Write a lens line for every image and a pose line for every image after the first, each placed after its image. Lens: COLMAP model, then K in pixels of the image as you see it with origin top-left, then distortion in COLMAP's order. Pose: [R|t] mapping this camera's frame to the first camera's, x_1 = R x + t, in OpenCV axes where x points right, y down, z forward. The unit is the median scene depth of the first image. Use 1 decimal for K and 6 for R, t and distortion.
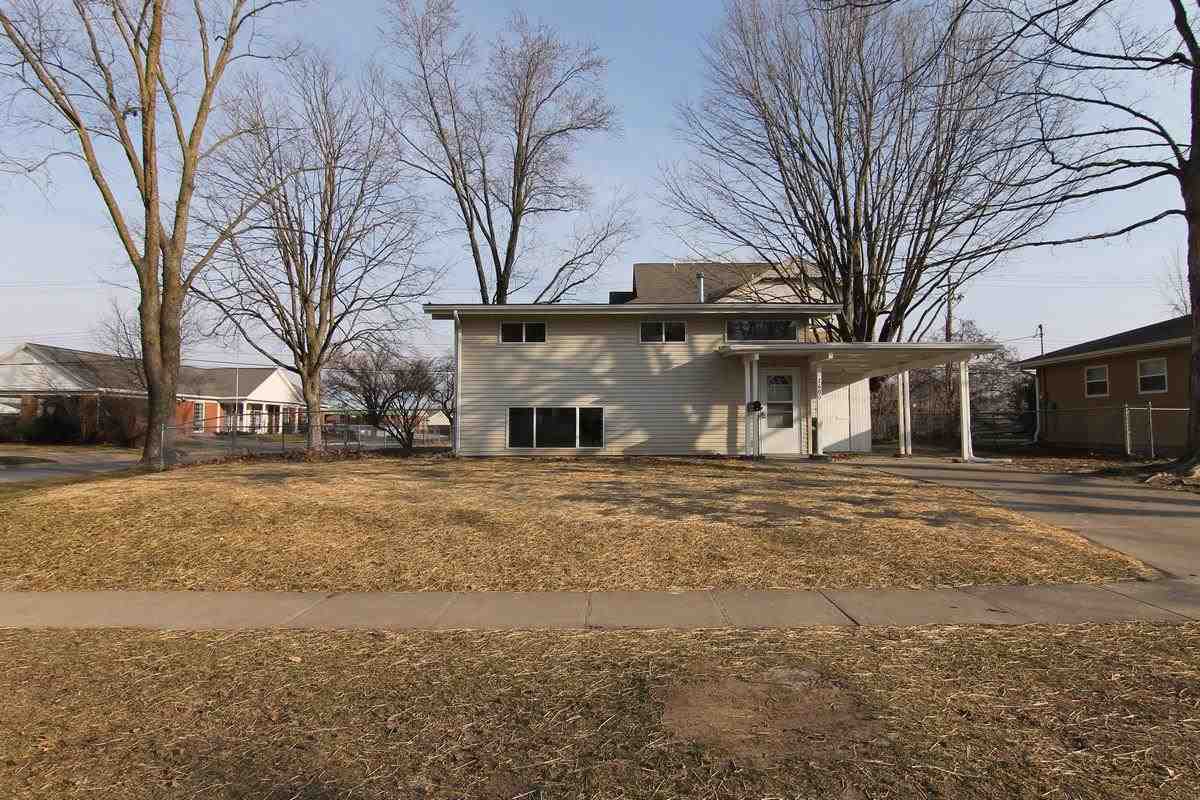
lens RADIAL K [[651.6, 0, 600.0], [0, 651.6, 400.0], [0, 0, 1]] dist [-0.000909, -0.000001]
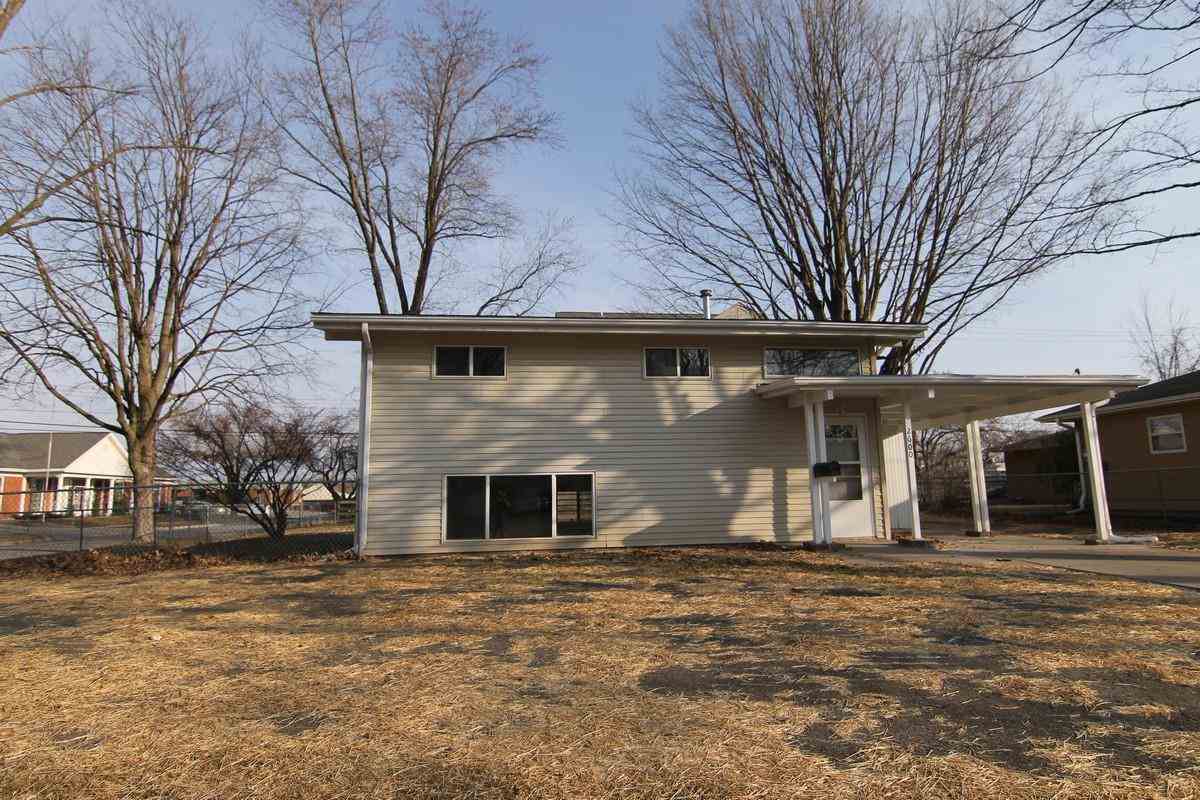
lens RADIAL K [[687.7, 0, 600.0], [0, 687.7, 400.0], [0, 0, 1]] dist [0.024842, -0.045399]
pose [[0.989296, 0.001412, 0.145916, -0.074962], [0.012870, 0.995213, -0.096883, 0.003384], [-0.145354, 0.097724, 0.984542, 0.251785]]
